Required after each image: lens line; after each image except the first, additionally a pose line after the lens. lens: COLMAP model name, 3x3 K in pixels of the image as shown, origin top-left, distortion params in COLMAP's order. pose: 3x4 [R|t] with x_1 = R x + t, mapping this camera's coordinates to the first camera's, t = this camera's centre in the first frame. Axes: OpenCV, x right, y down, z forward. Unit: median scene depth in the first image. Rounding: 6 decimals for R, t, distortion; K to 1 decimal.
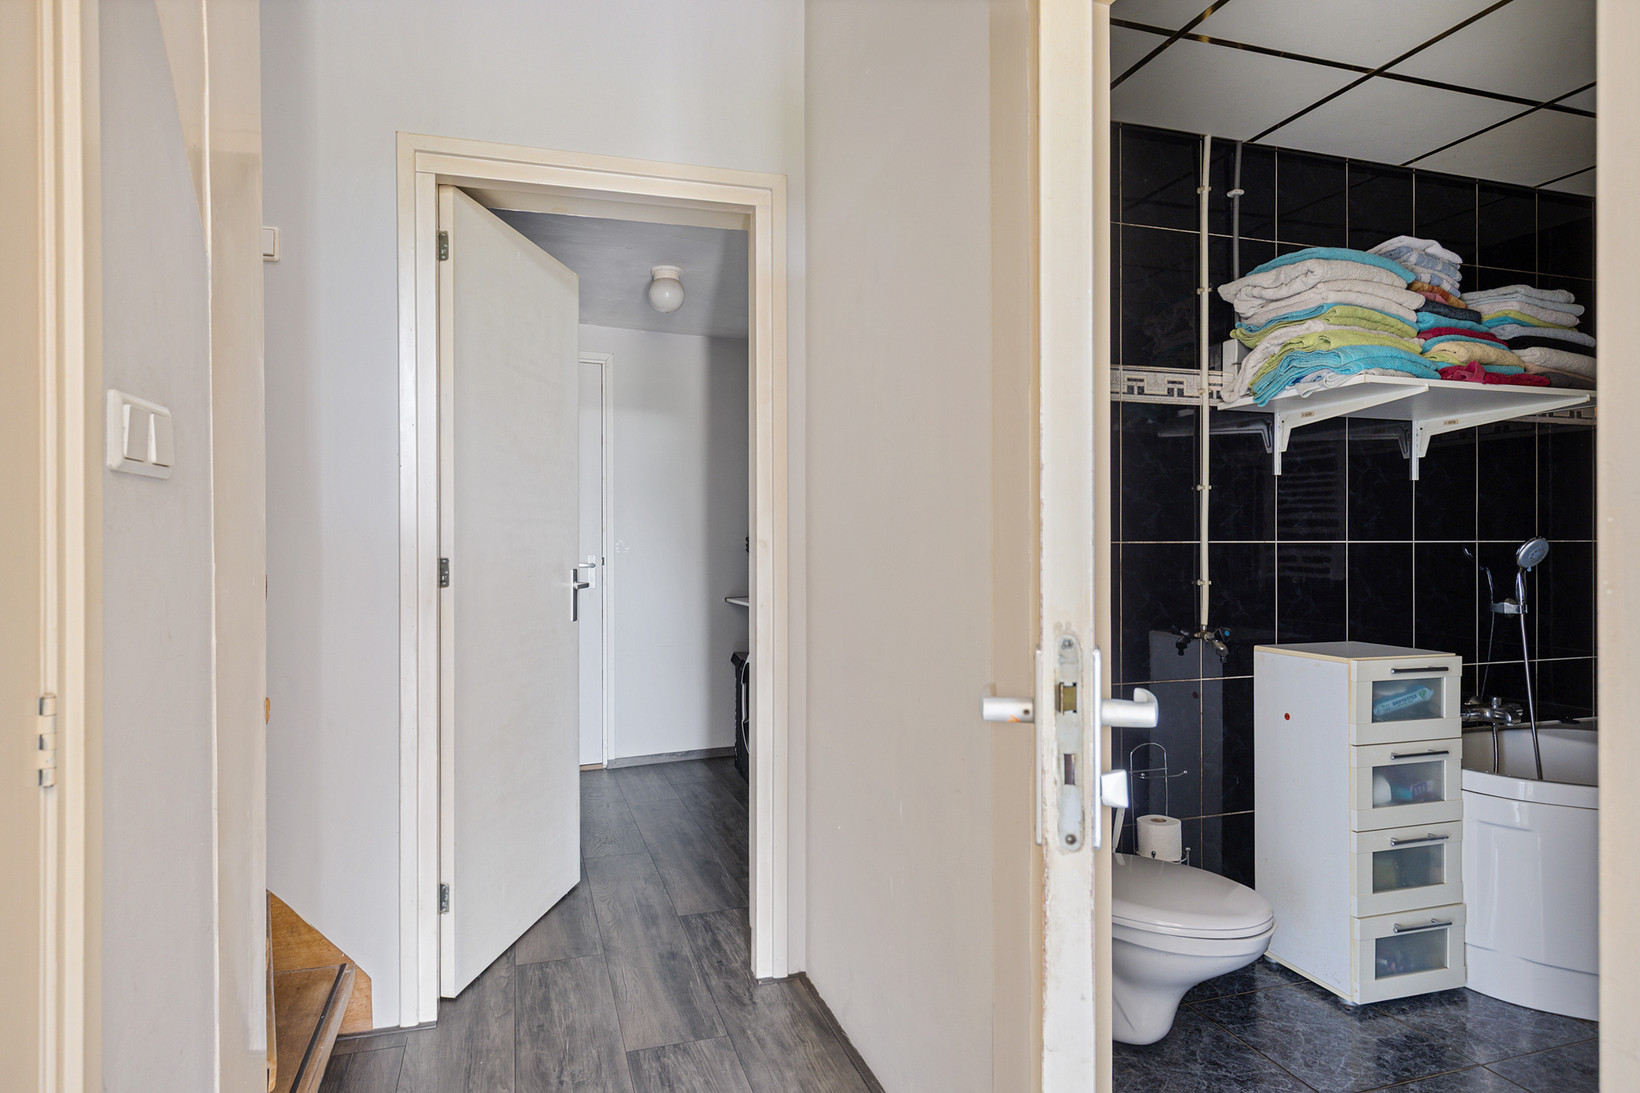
lens RADIAL K [[898.8, 0, 813.0], [0, 898.8, 547.5], [0, 0, 1]] dist [-0.000533, 0.000032]
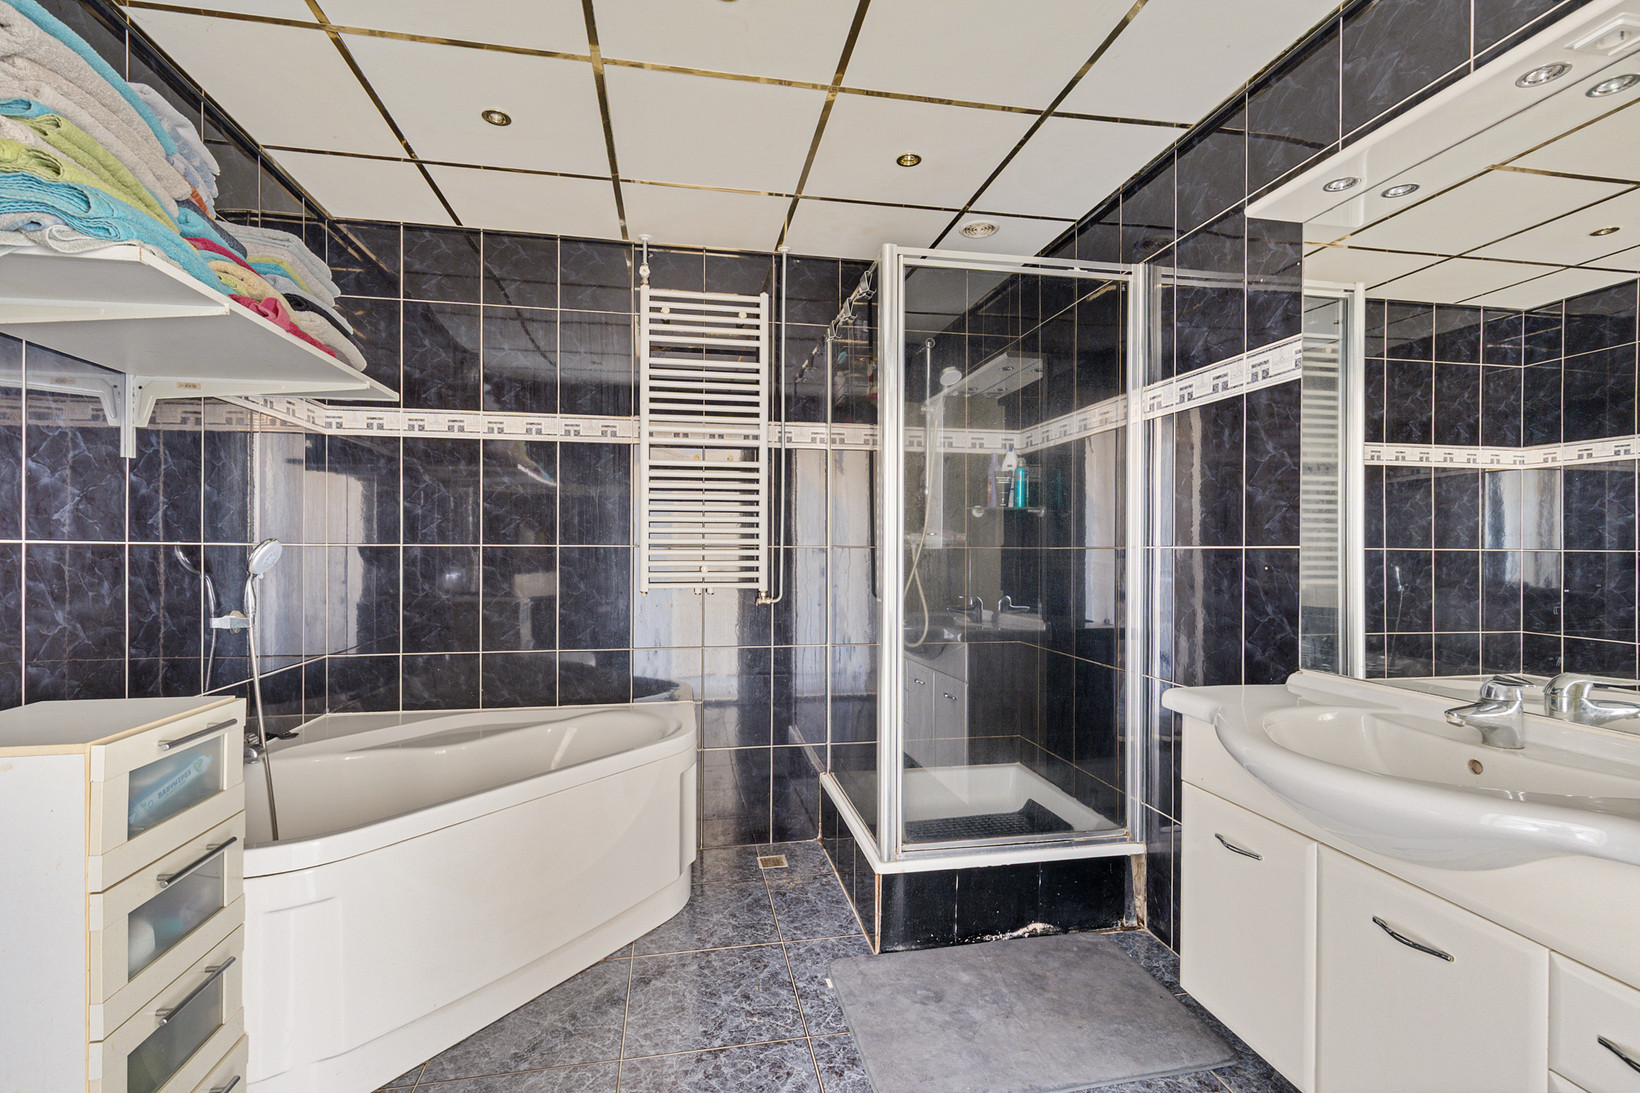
lens RADIAL K [[754.2, 0, 822.4], [0, 754.2, 552.1], [0, 0, 1]] dist [0.005862, 0.000463]
pose [[0.135064, -0.001495, 0.990836, 0.175688], [-0.000797, 0.999998, 0.001617, -0.000153], [-0.990837, -0.001008, 0.135063, 0.458432]]
